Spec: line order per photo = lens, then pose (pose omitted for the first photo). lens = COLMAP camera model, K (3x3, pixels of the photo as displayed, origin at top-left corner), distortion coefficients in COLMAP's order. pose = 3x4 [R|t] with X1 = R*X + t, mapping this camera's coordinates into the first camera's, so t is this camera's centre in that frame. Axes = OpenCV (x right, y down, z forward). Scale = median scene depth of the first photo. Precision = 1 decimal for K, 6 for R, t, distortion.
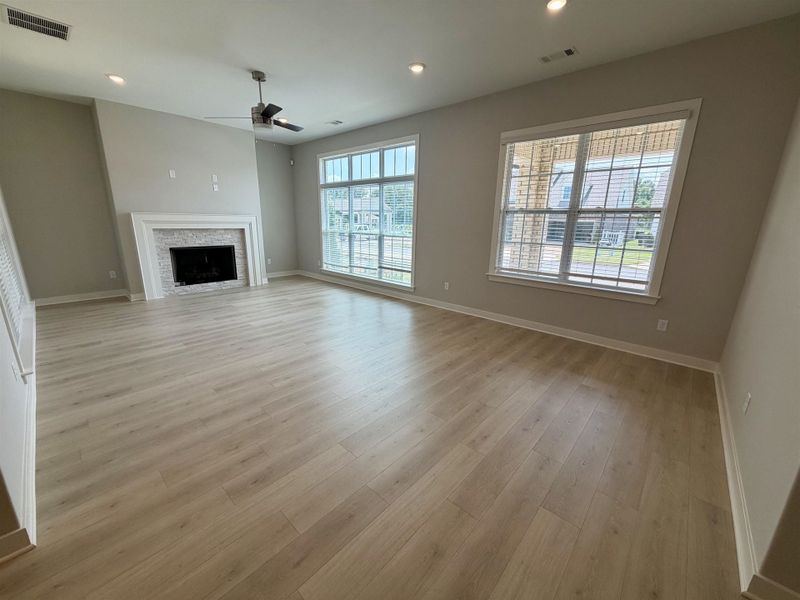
lens RADIAL K [[318.9, 0, 398.8], [0, 318.9, 300.1], [0, 0, 1]] dist [0.000900, -0.000569]
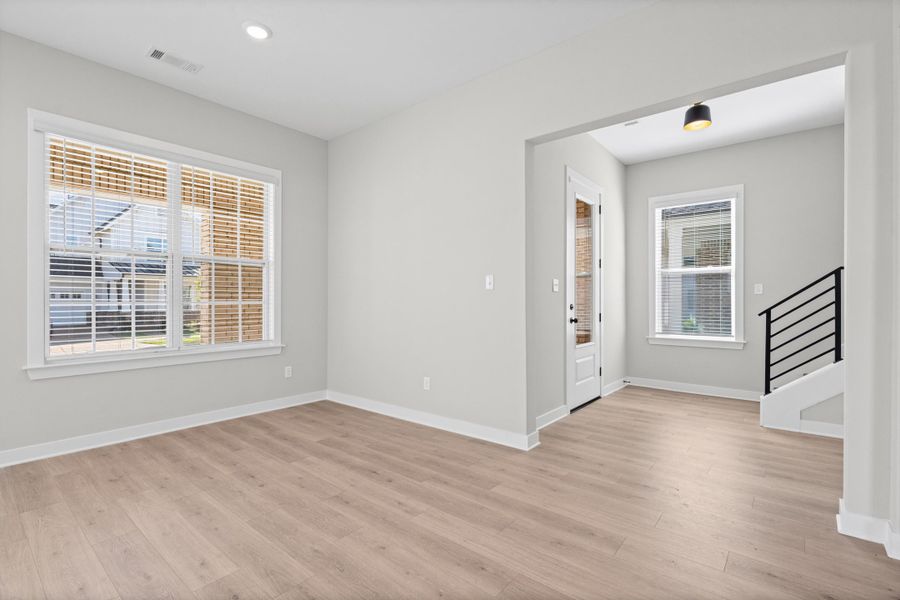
lens RADIAL K [[416.0, 0, 441.2], [0, 416.0, 301.5], [0, 0, 1]] dist [-0.001906, 0.000093]
pose [[-0.037442, -0.021261, 0.999073, -0.368013], [0.244812, 0.969113, 0.029798, -0.042321], [-0.968847, 0.245701, -0.031081, 0.358852]]
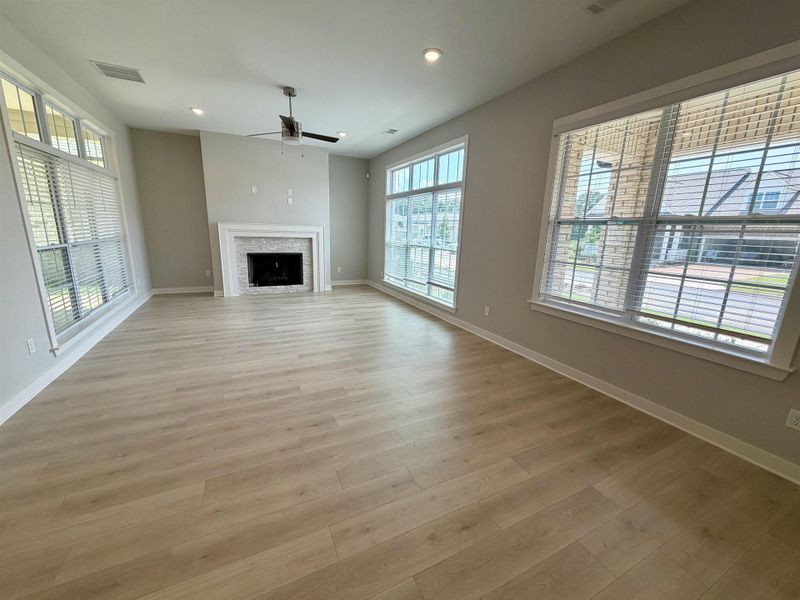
lens RADIAL K [[318.9, 0, 398.8], [0, 318.9, 300.1], [0, 0, 1]] dist [0.000900, -0.000569]
pose [[0.931062, 0.089441, -0.353729, 0.244813], [-0.102811, 0.994517, -0.019148, -0.034645], [0.350076, 0.054195, 0.935152, 0.147435]]
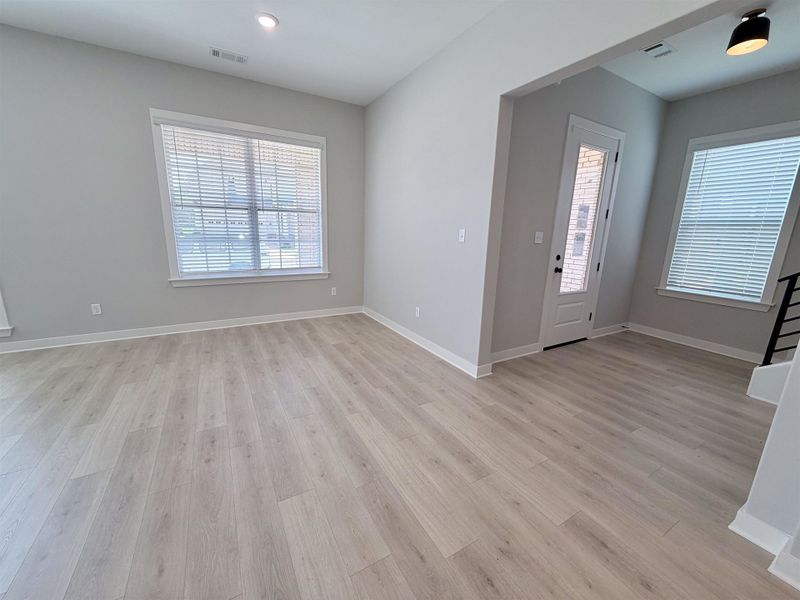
lens RADIAL K [[318.9, 0, 398.8], [0, 318.9, 300.1], [0, 0, 1]] dist [0.000900, -0.000569]
pose [[0.304561, -0.220062, 0.926723, -0.304824], [0.211443, 0.964289, 0.159493, -0.036628], [-0.928727, 0.147373, 0.340216, 0.169450]]
